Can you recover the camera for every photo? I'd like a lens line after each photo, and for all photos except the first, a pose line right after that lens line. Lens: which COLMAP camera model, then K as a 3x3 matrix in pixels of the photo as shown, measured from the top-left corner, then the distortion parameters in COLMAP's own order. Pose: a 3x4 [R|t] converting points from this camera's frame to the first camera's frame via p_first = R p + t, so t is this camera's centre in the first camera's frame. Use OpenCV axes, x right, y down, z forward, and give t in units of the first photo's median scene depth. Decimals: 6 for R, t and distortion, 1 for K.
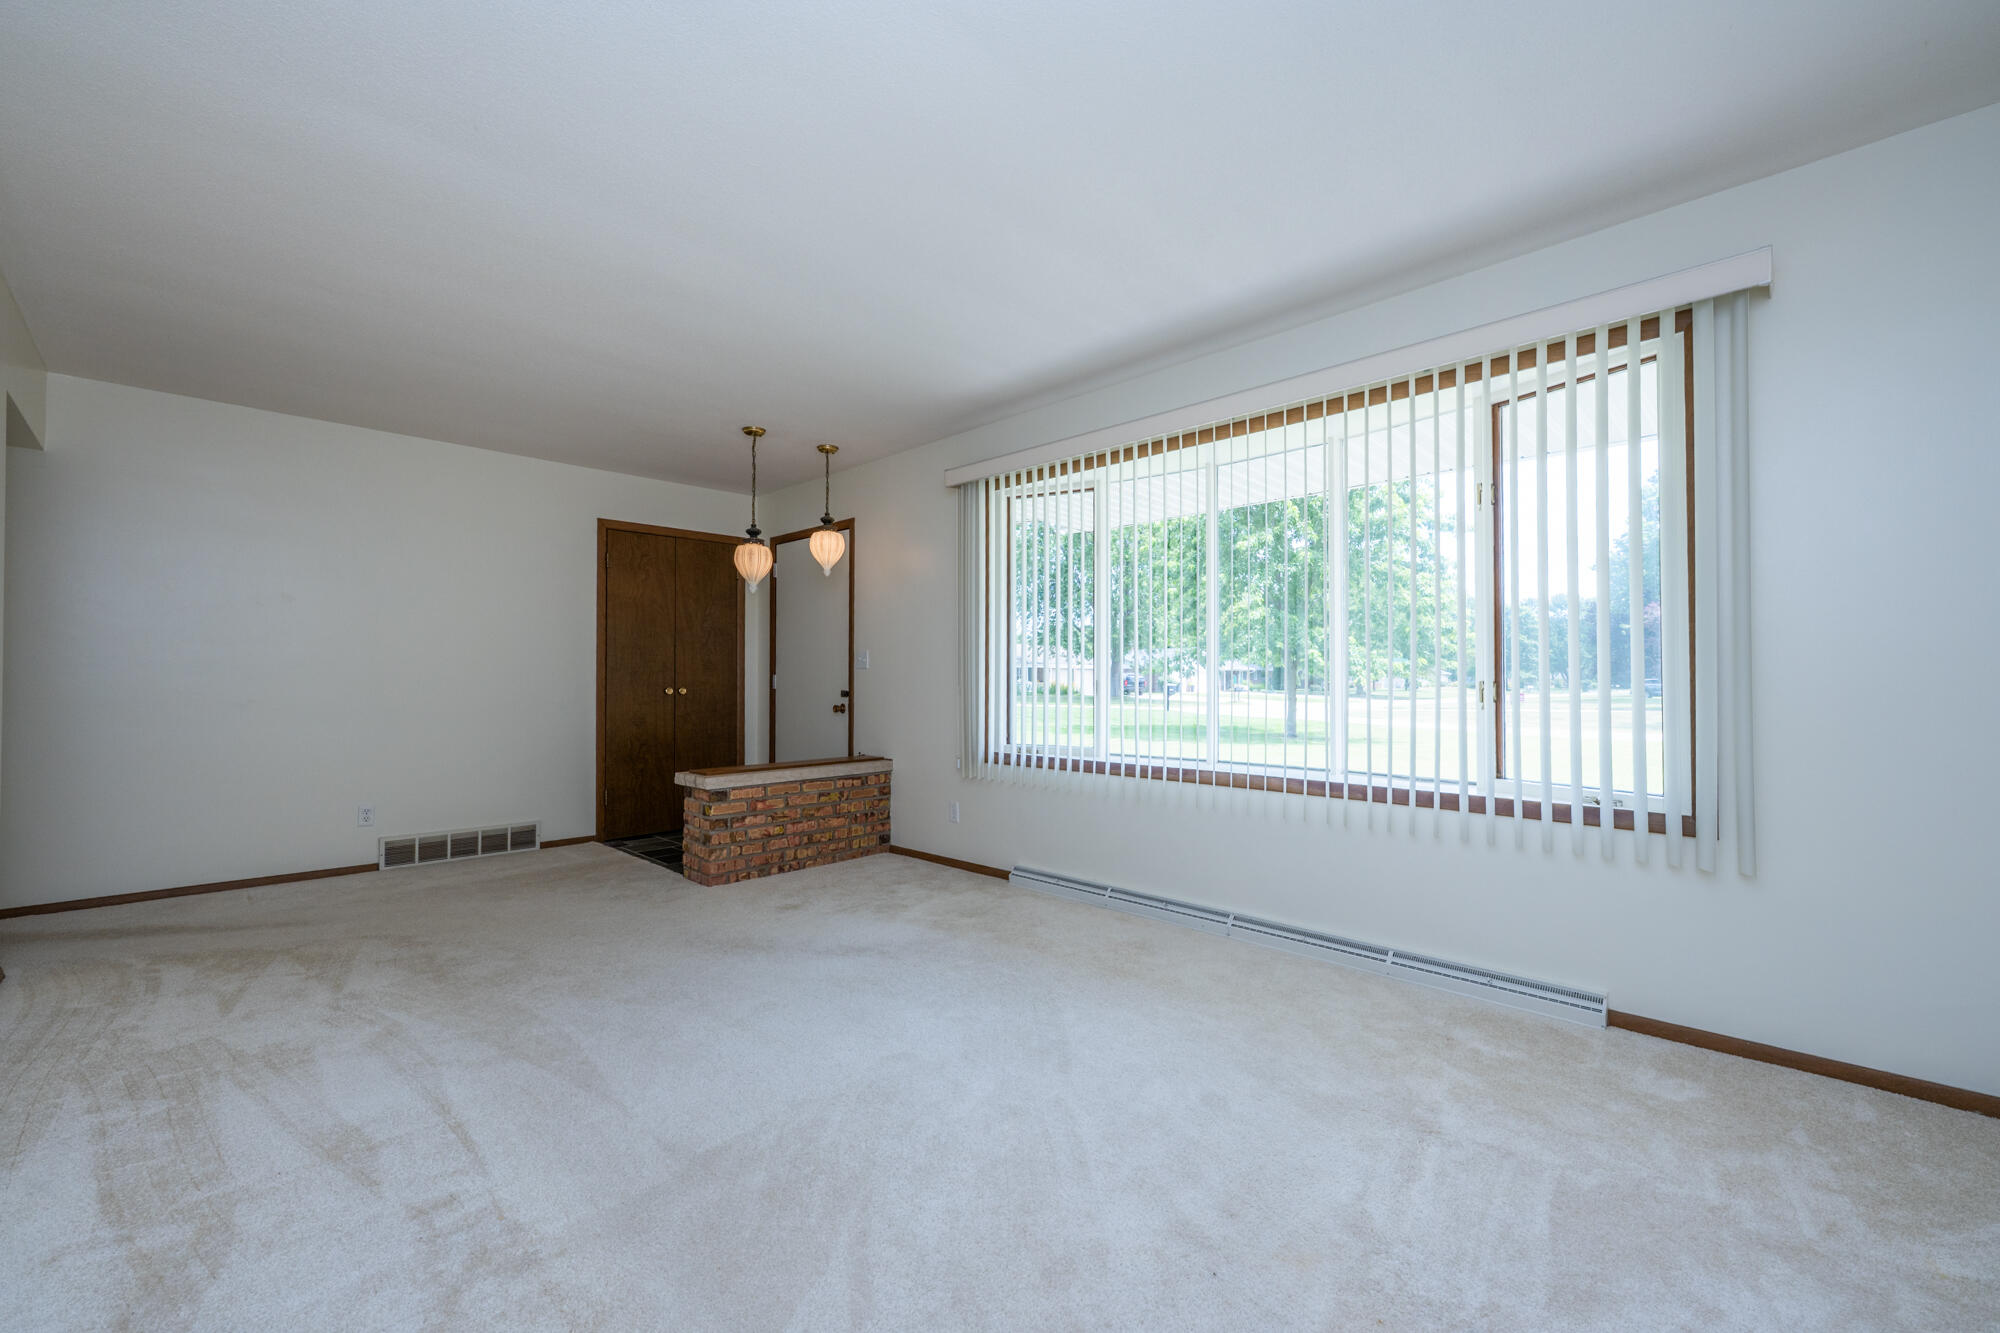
lens RADIAL K [[805.1, 0, 996.1], [0, 805.1, 651.1], [0, 0, 1]] dist [0.001437, 0.000290]
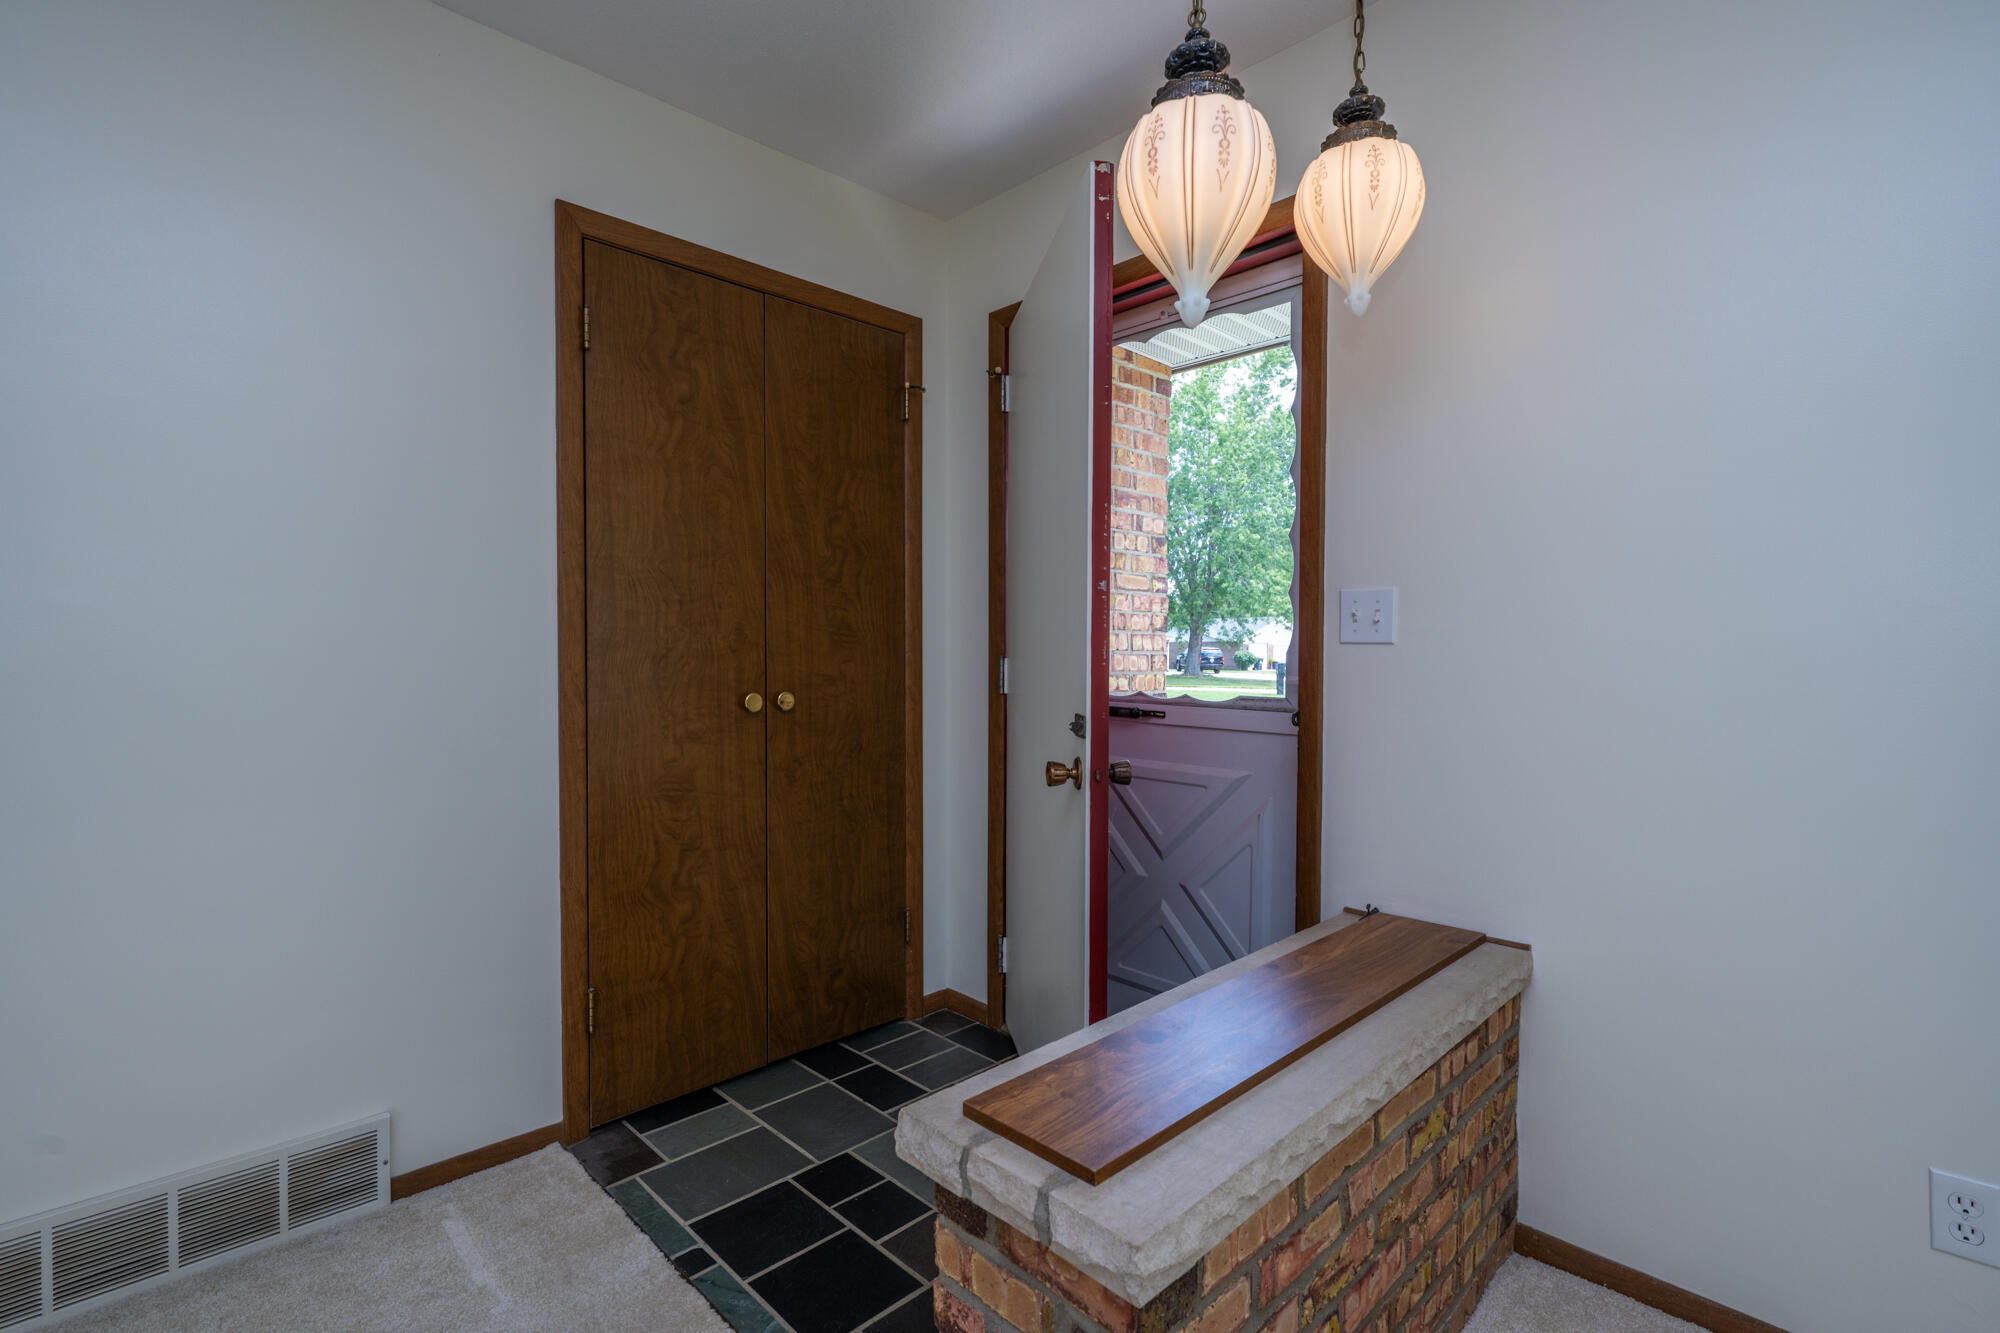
lens RADIAL K [[917.7, 0, 1019.3], [0, 917.7, 659.1], [0, 0, 1]] dist [-0.016187, -0.000558]
pose [[0.999677, 0.007326, -0.024325, -0.285256], [-0.006314, 0.999121, 0.041437, 0.011925], [0.024608, -0.041270, 0.998845, 0.606664]]
